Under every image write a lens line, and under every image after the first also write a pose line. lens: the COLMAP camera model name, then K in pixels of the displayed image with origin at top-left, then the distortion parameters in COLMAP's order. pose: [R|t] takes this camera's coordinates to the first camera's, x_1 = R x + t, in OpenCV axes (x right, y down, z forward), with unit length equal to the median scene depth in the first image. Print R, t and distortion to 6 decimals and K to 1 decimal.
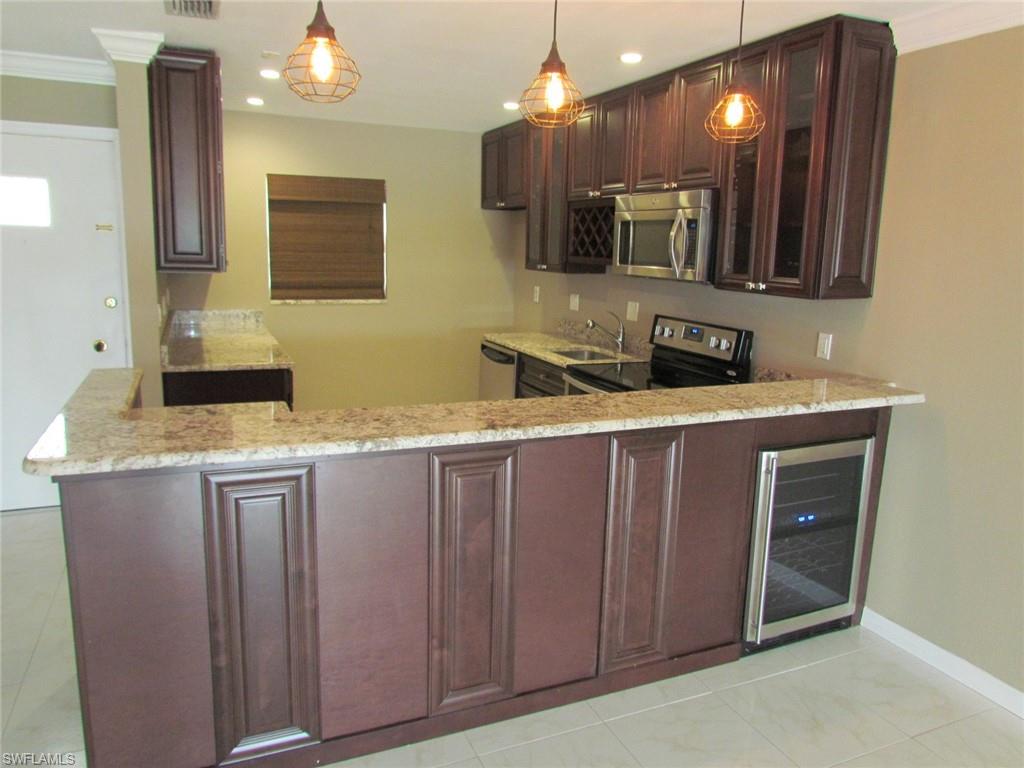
lens RADIAL K [[731.0, 0, 519.3], [0, 731.0, 370.9], [0, 0, 1]] dist [-0.025437, 0.003659]
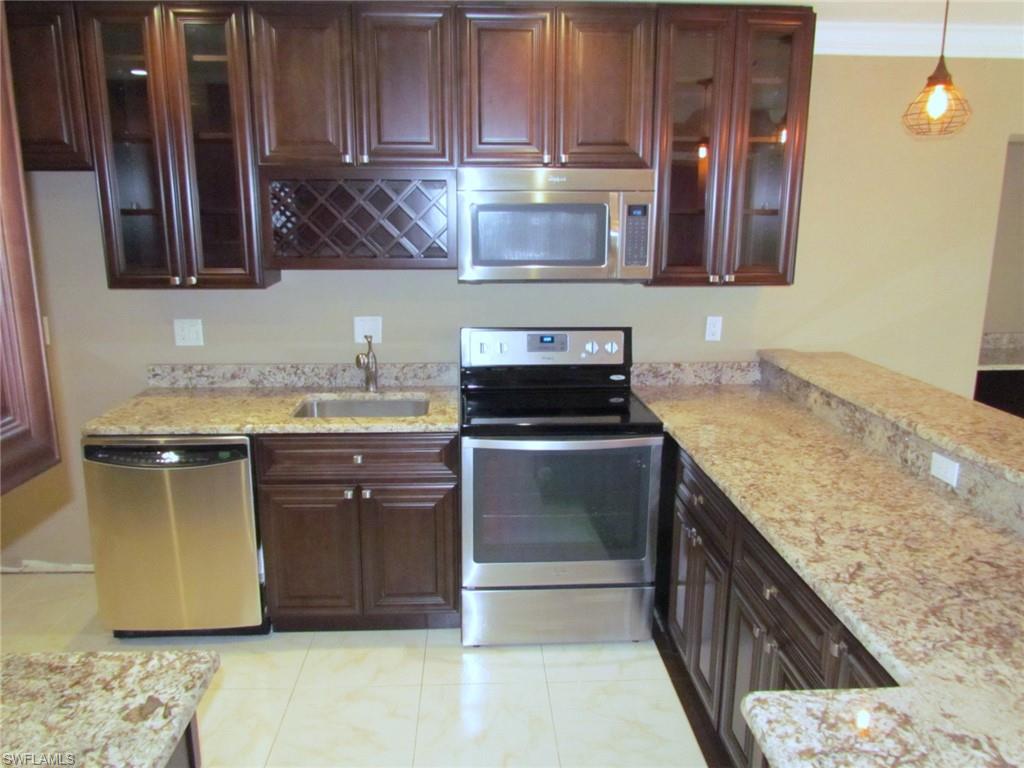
lens RADIAL K [[731.0, 0, 519.3], [0, 731.0, 370.9], [0, 0, 1]] dist [-0.025437, 0.003659]
pose [[0.355212, -0.218022, 0.909005, -0.560352], [0.168299, 0.971447, 0.167232, -0.174394], [-0.919511, 0.093582, 0.381763, 0.774297]]
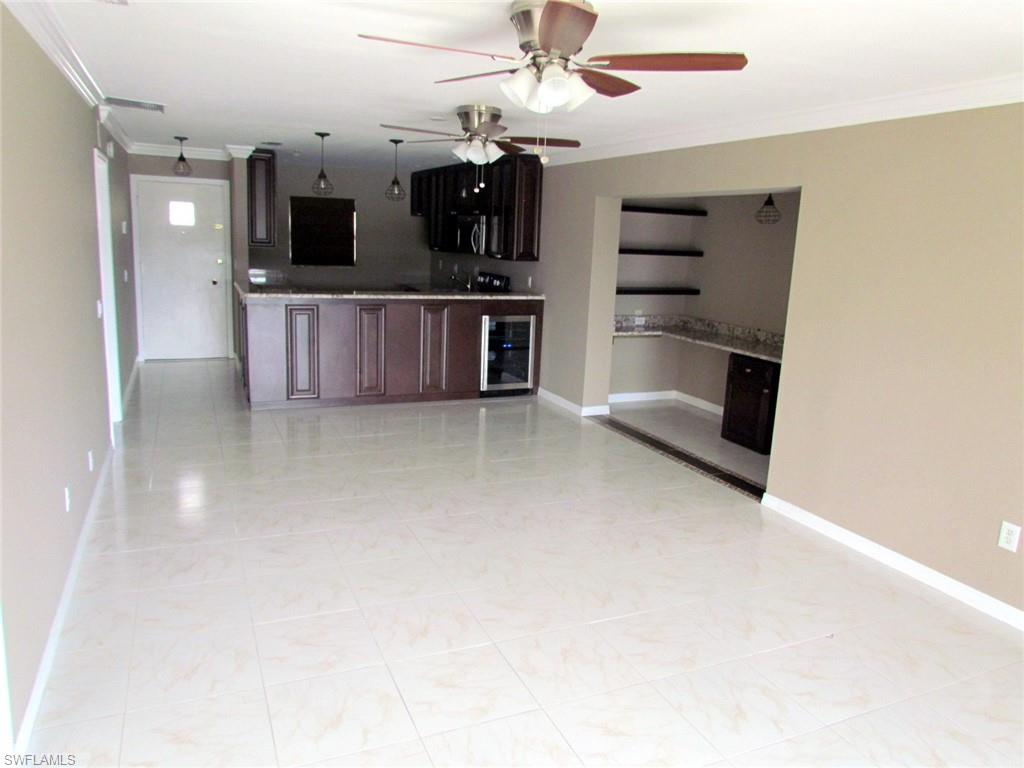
lens RADIAL K [[731.0, 0, 519.3], [0, 731.0, 370.9], [0, 0, 1]] dist [-0.025437, 0.003659]
pose [[0.999802, 0.016455, 0.011208, 0.325965], [-0.016611, 0.999764, 0.013982, 0.202871], [-0.010975, -0.014165, 0.999839, -1.269176]]
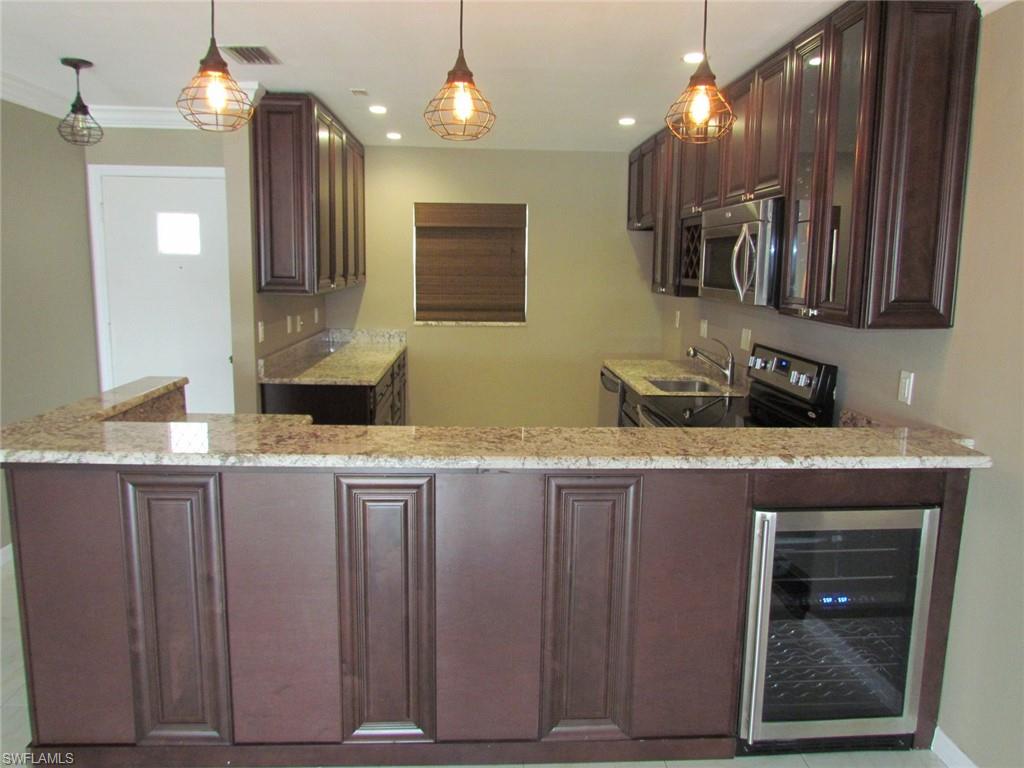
lens RADIAL K [[731.0, 0, 519.3], [0, 731.0, 370.9], [0, 0, 1]] dist [-0.025437, 0.003659]
pose [[0.935353, 0.039967, -0.351449, 0.269962], [-0.051969, 0.998341, -0.024781, -0.009233], [0.349876, 0.041444, 0.935879, 0.093607]]
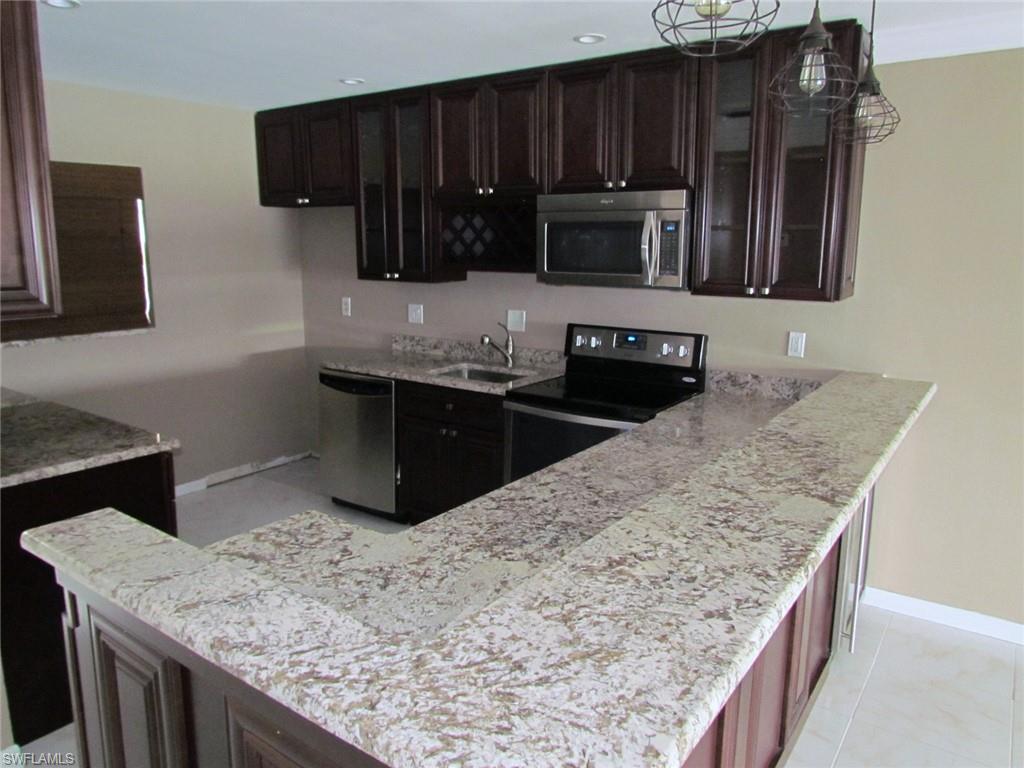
lens RADIAL K [[731.0, 0, 519.3], [0, 731.0, 370.9], [0, 0, 1]] dist [-0.025437, 0.003659]
pose [[0.858200, -0.110848, 0.501205, -0.388194], [0.105597, 0.993646, 0.038946, -0.070458], [-0.502337, 0.019502, 0.864452, 0.277528]]
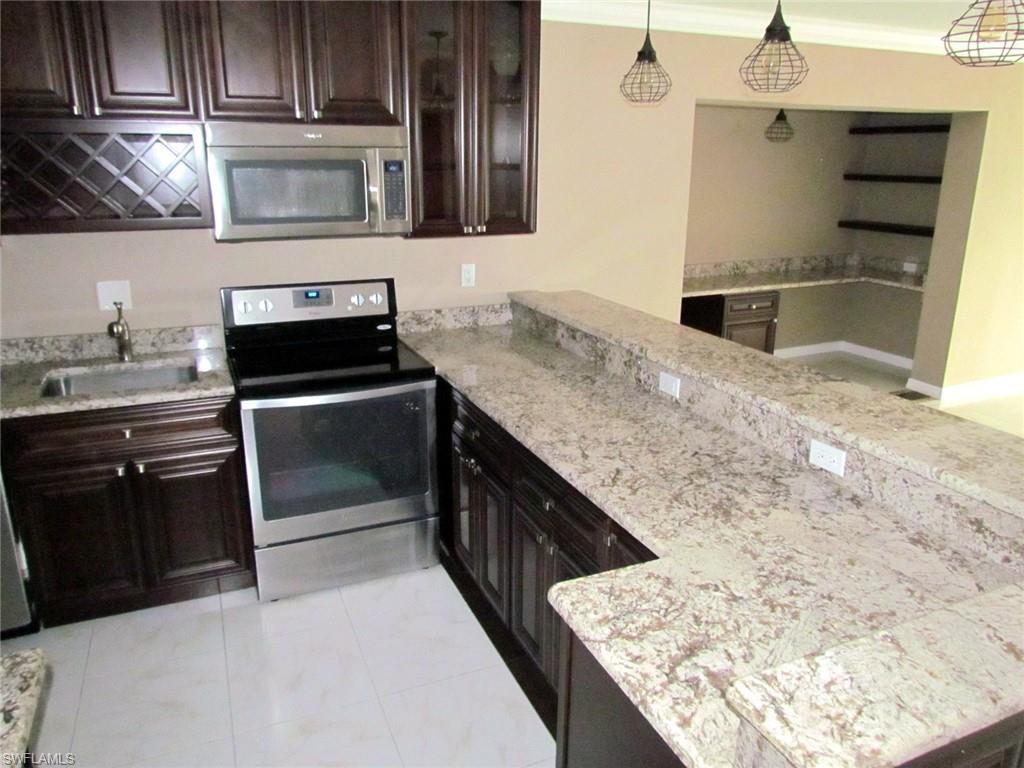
lens RADIAL K [[720.9, 0, 520.1], [0, 720.9, 359.3], [0, 0, 1]] dist [-0.080595, 0.054837]
pose [[0.000021, -0.291953, 0.956433, -0.596724], [0.162281, 0.943756, 0.288080, -0.194041], [-0.986745, 0.155205, 0.047398, 0.797170]]
